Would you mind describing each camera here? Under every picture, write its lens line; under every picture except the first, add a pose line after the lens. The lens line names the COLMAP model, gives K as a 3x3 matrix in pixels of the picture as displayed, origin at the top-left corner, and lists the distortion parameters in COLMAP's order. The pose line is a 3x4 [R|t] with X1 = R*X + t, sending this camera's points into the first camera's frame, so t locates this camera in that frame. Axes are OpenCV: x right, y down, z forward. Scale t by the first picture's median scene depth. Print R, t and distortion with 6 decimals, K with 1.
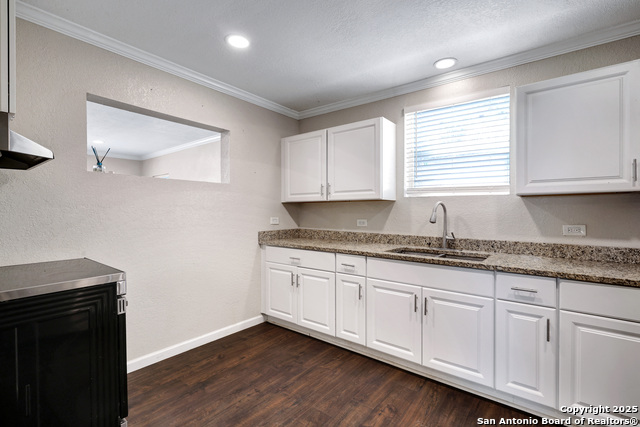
lens RADIAL K [[296.6, 0, 321.0], [0, 296.6, 211.1], [0, 0, 1]] dist [-0.007395, 0.000797]
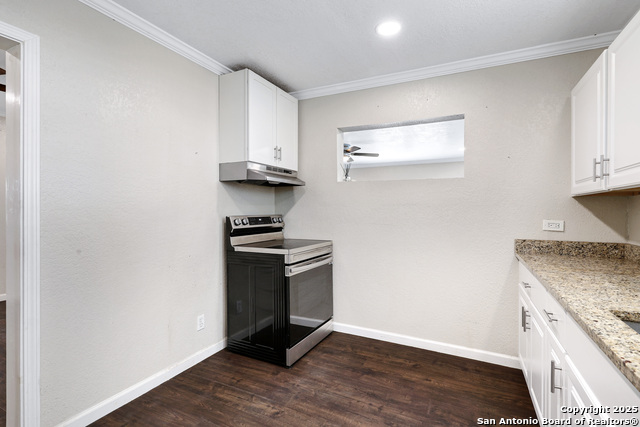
lens RADIAL K [[296.6, 0, 324.4], [0, 296.6, 212.5], [0, 0, 1]] dist [-0.007395, 0.000797]
pose [[0.198557, 0.008914, -0.980049, 0.496006], [-0.006205, 0.999950, 0.007838, 0.003117], [0.980070, 0.004525, 0.198602, 0.511796]]
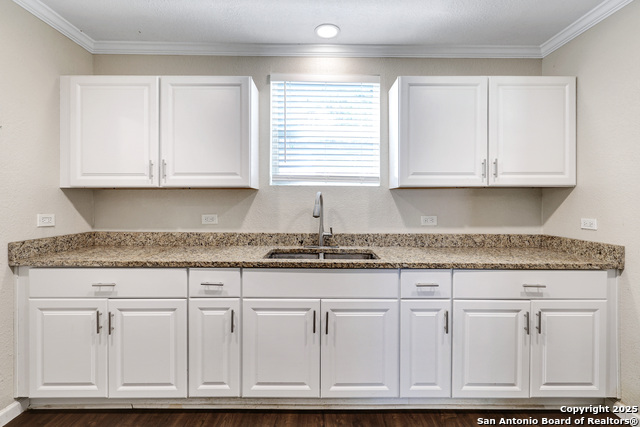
lens RADIAL K [[296.6, 0, 304.9], [0, 296.6, 203.3], [0, 0, 1]] dist [-0.007395, 0.000797]
pose [[0.783525, 0.000767, 0.621360, -0.158884], [-0.000801, 1.000000, -0.000225, 0.000808], [-0.621360, -0.000322, 0.783525, 0.354029]]
